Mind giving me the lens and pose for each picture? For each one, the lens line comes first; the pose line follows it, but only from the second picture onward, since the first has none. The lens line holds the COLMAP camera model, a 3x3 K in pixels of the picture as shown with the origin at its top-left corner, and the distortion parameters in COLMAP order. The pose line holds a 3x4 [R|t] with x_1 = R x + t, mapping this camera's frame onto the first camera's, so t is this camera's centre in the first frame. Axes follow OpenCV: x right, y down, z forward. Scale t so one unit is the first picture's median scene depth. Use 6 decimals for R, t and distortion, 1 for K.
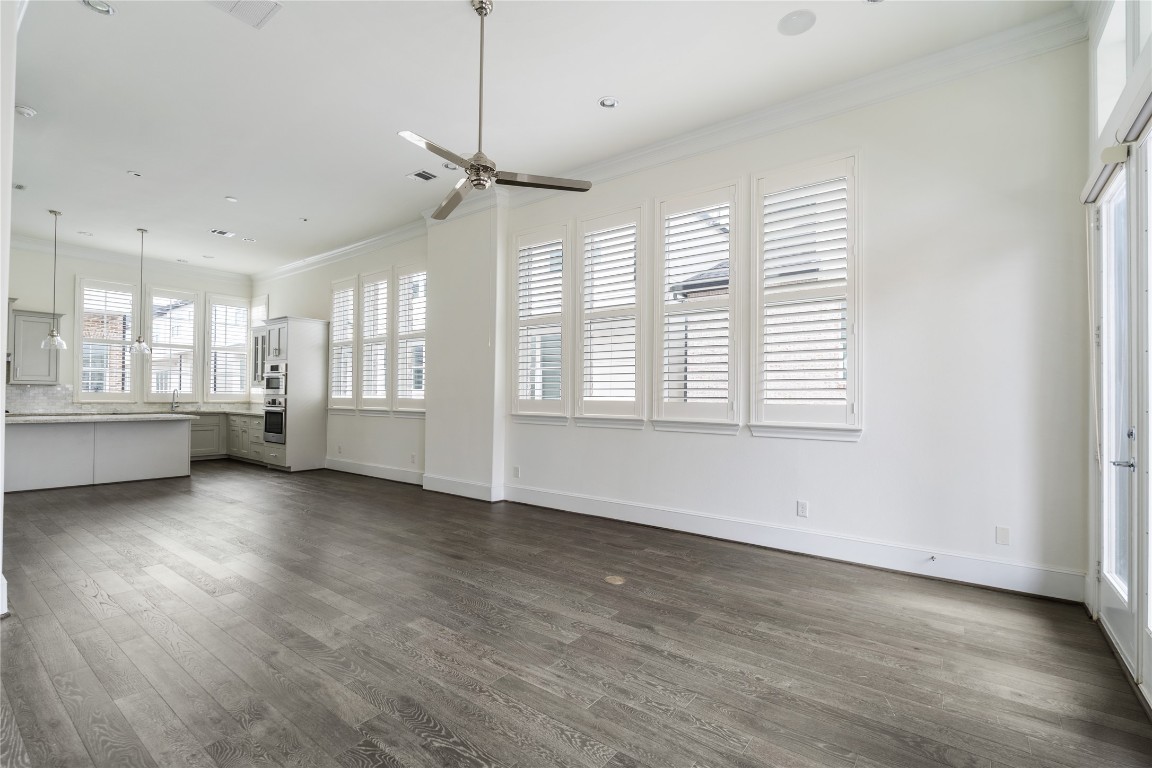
lens RADIAL K [[523.8, 0, 576.9], [0, 523.8, 390.1], [0, 0, 1]] dist [-0.012404, 0.004974]
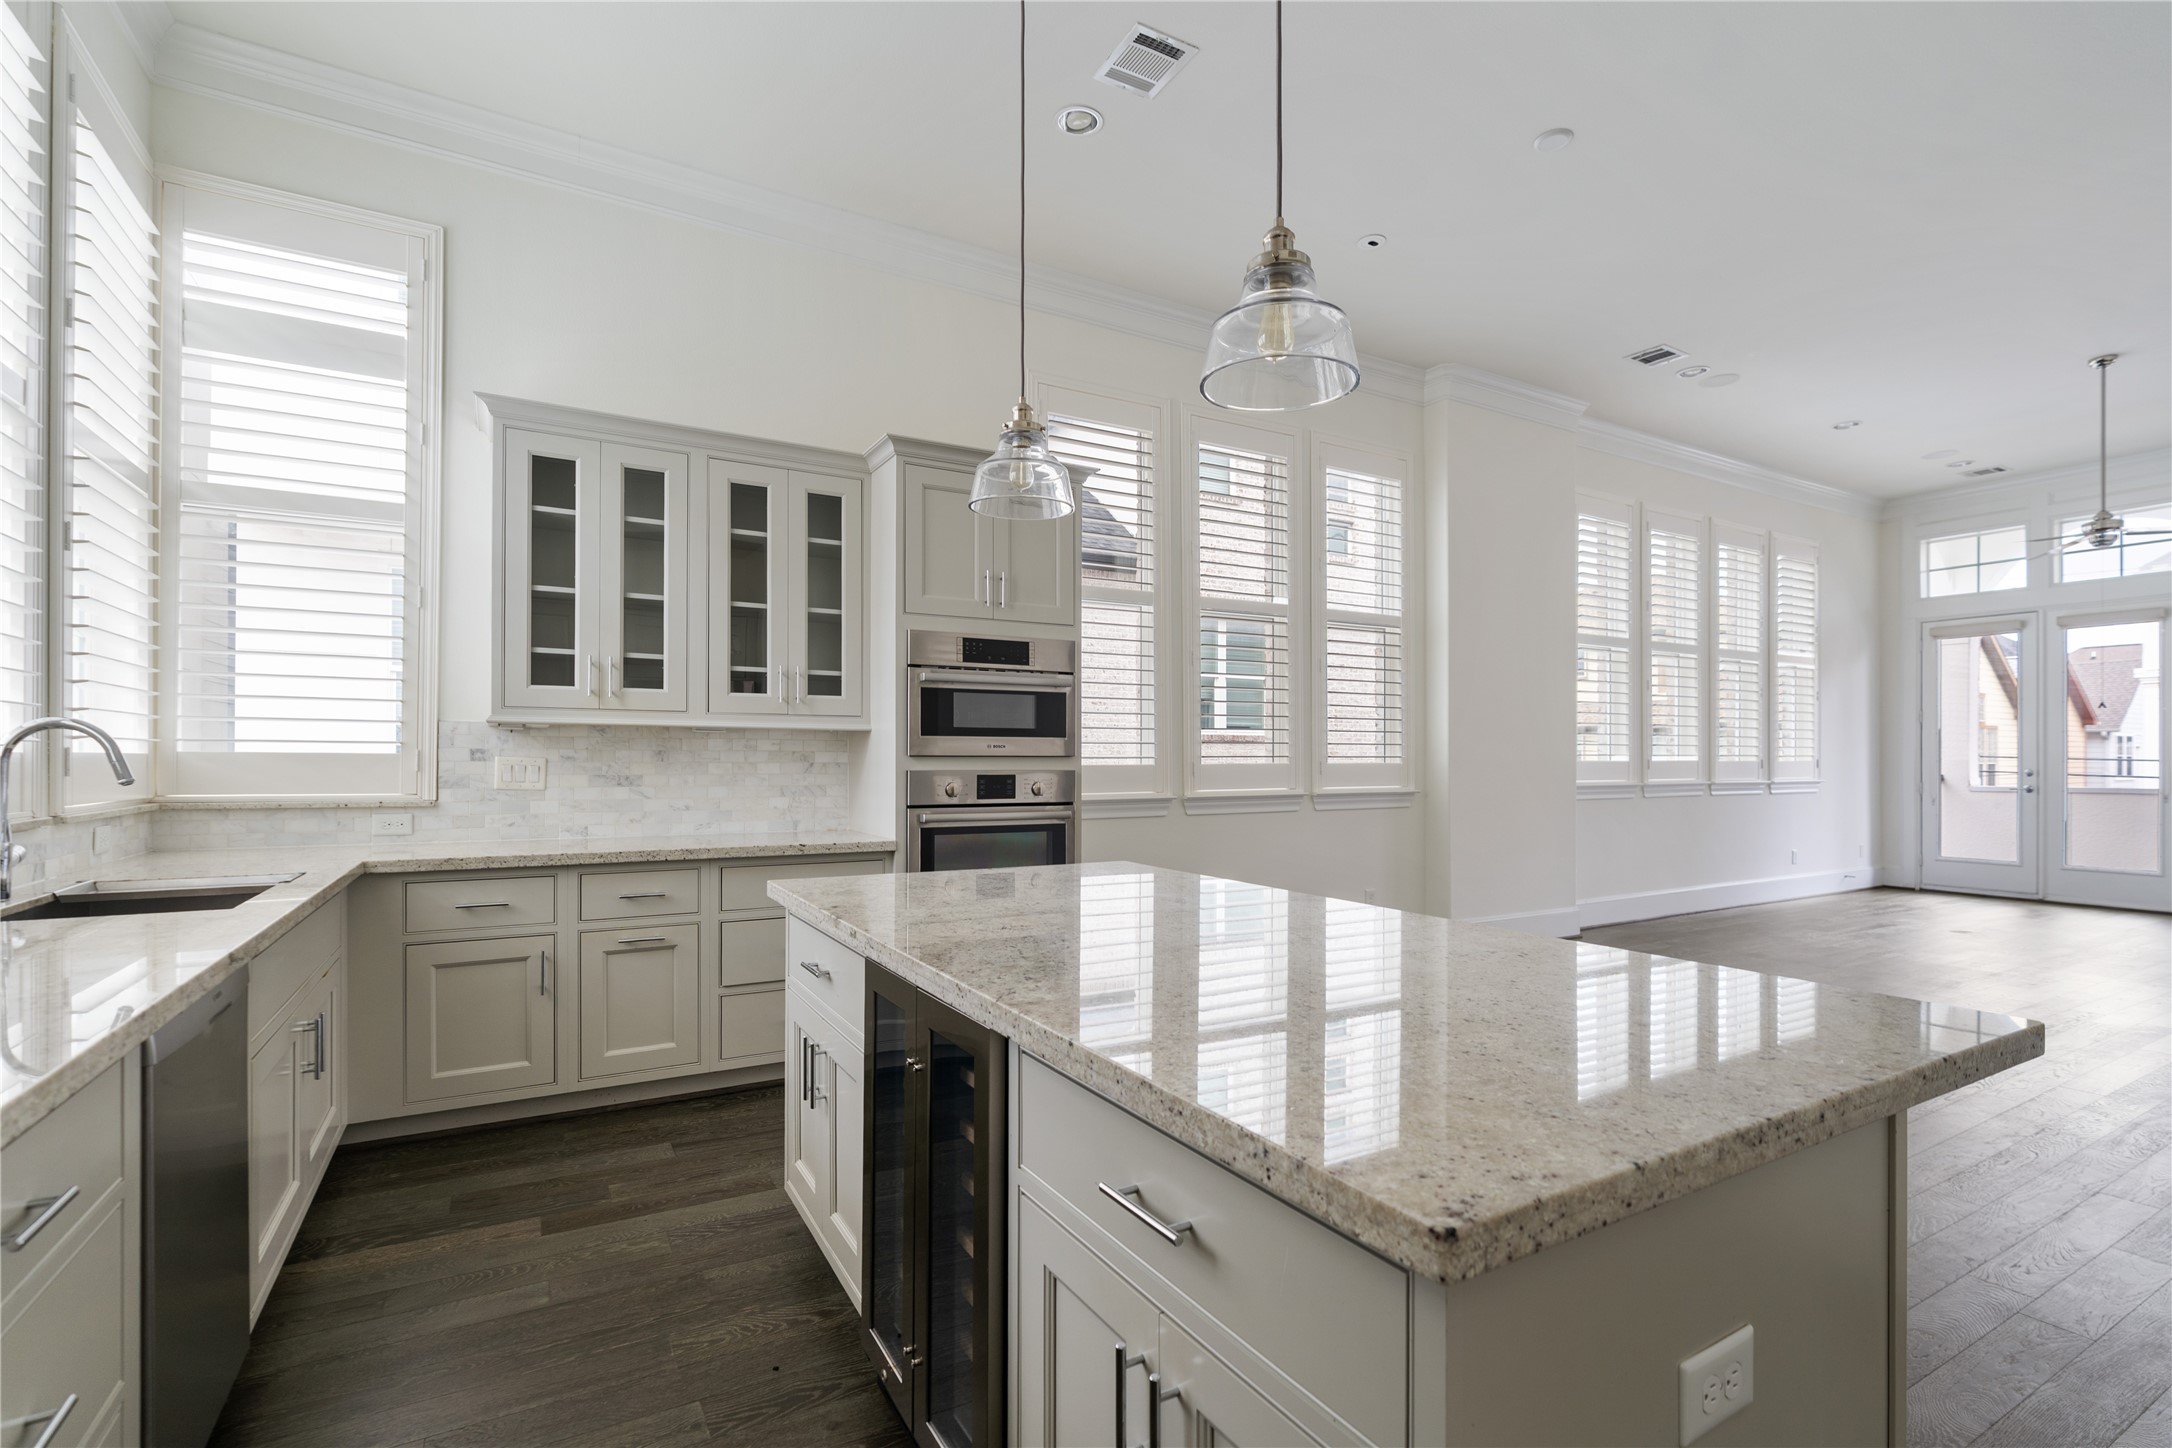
lens RADIAL K [[987.6, 0, 1085.4], [0, 987.6, 758.9], [0, 0, 1]] dist [-0.012404, 0.004974]
pose [[0.389869, -0.010766, 0.920807, -1.015245], [-0.009547, 0.999831, 0.015733, 0.001498], [-0.920821, -0.014925, 0.389701, 0.787263]]
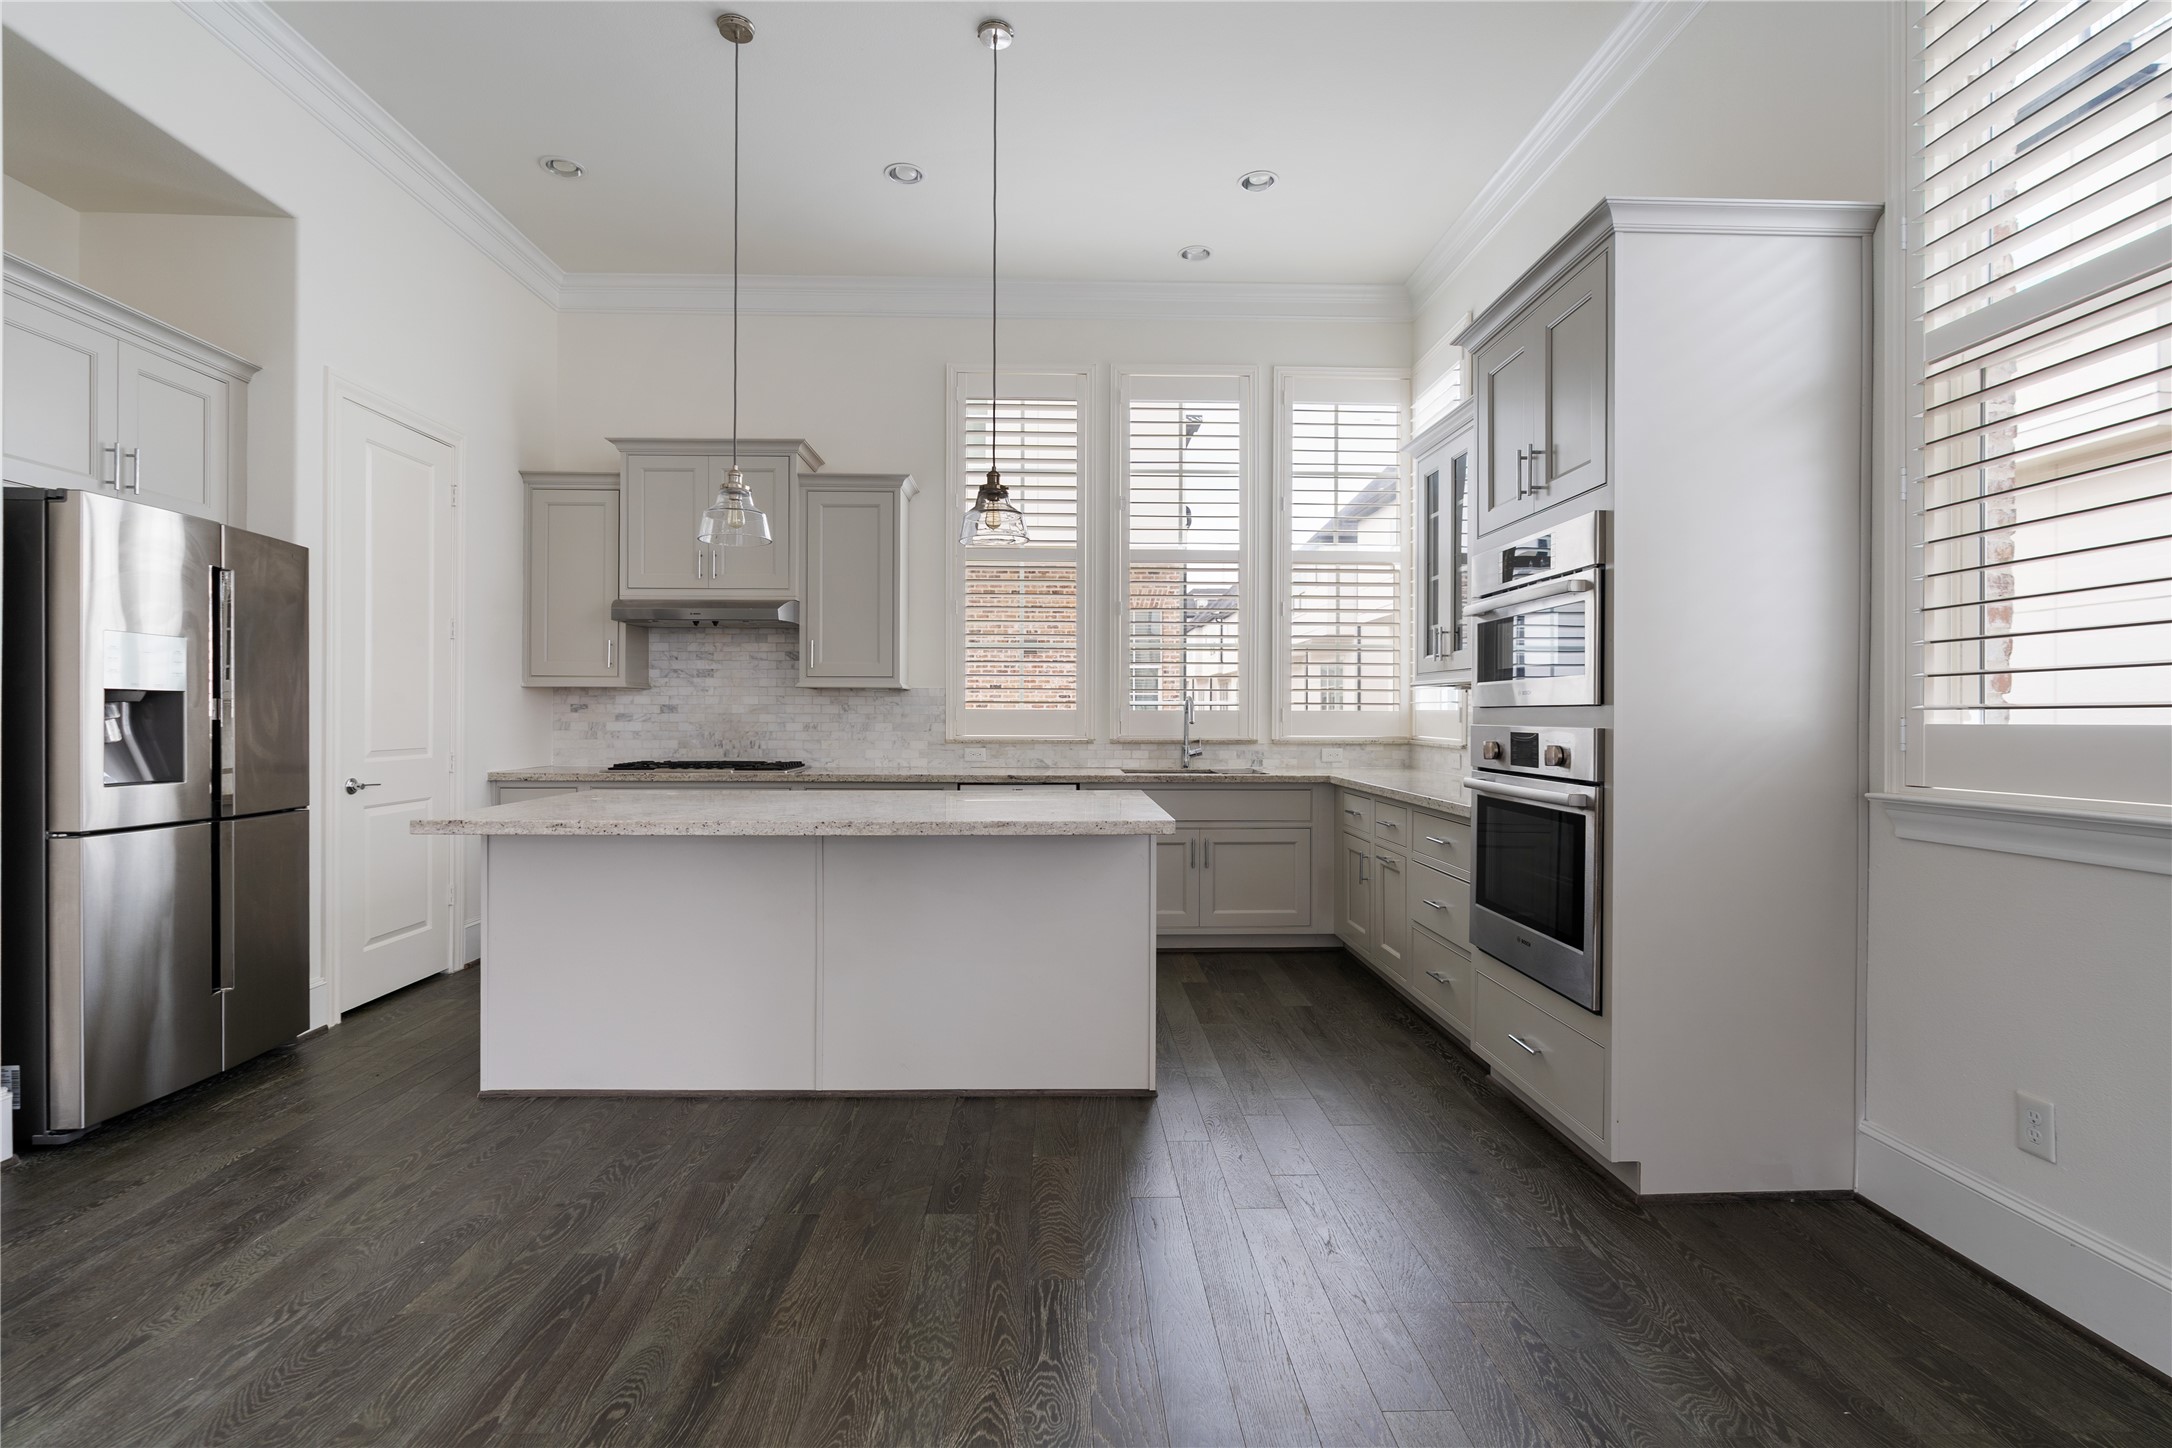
lens RADIAL K [[987.6, 0, 1083.7], [0, 987.6, 720.8], [0, 0, 1]] dist [-0.012404, 0.004974]
pose [[0.627808, -0.005532, -0.778349, -0.419105], [0.013542, 0.999901, 0.003816, 0.010092], [0.778251, -0.012937, 0.627821, 0.681667]]
